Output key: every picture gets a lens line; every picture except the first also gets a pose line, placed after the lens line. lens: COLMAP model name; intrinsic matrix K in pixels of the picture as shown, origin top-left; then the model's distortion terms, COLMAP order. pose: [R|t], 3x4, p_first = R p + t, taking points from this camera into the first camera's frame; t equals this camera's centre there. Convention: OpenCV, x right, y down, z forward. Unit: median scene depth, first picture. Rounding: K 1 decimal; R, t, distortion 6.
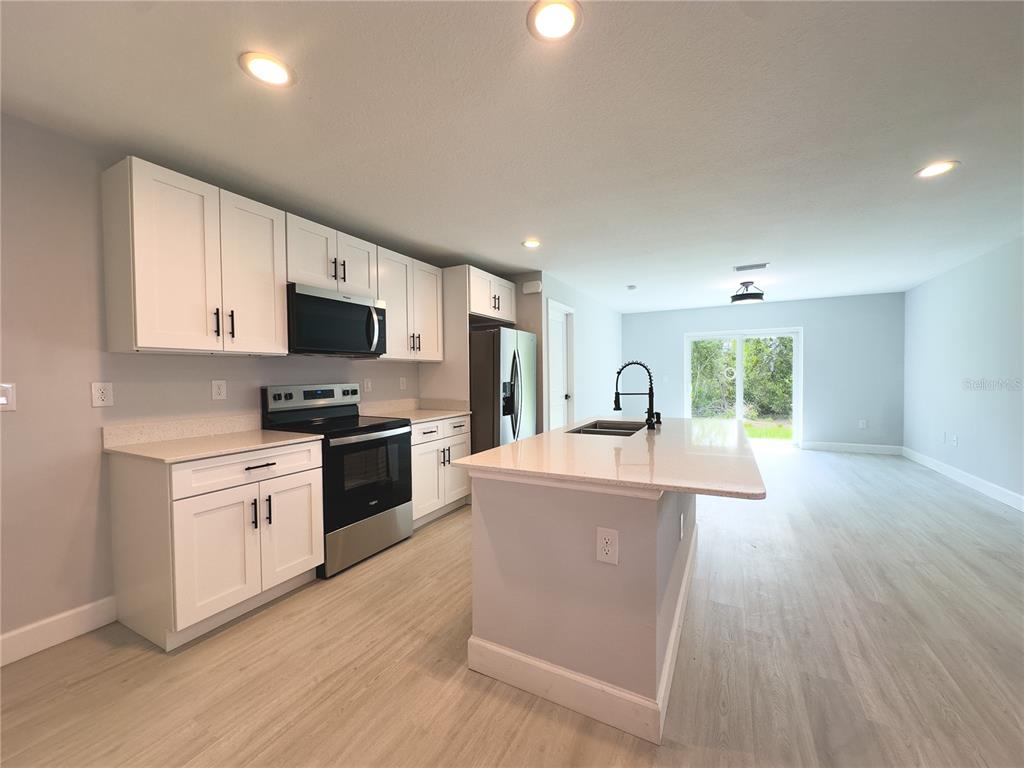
lens RADIAL K [[411.6, 0, 512.0], [0, 411.6, 384.0], [0, 0, 1]] dist [-0.001156, 0.000007]
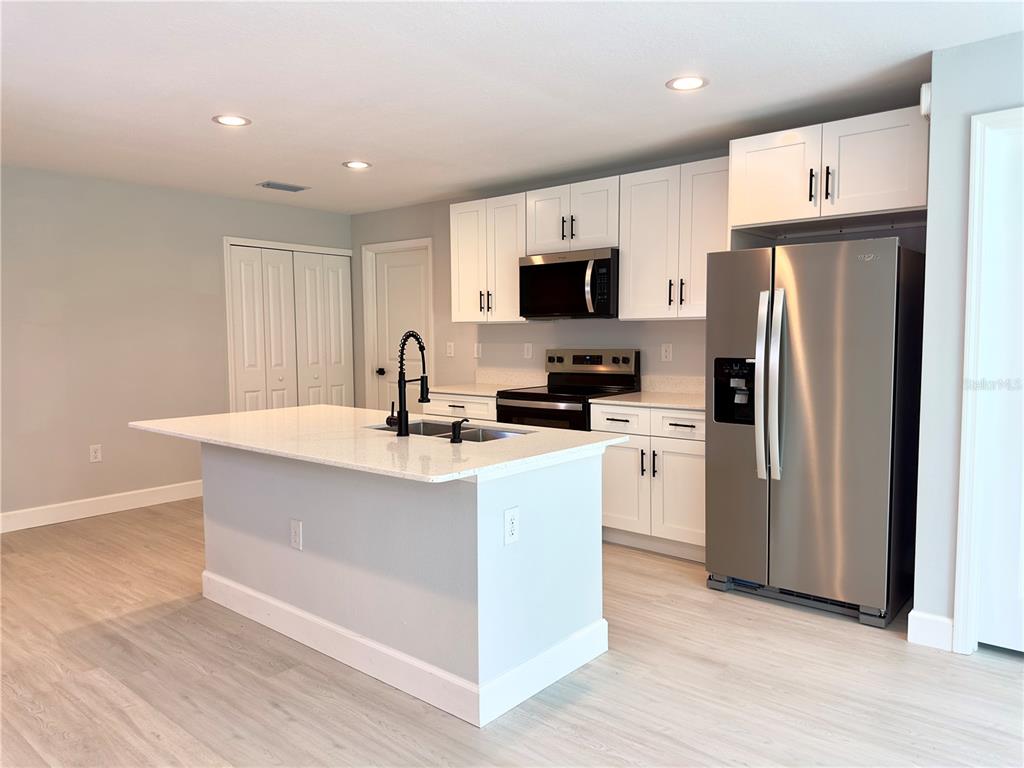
lens RADIAL K [[716.5, 0, 512.0], [0, 716.5, 384.0], [0, 0, 1]] dist [-0.004956, -0.002495]
pose [[-0.215313, 0.084603, -0.972873, 1.259410], [-0.004931, 0.996133, 0.087717, -0.067396], [0.976533, 0.023684, -0.214063, 1.281032]]
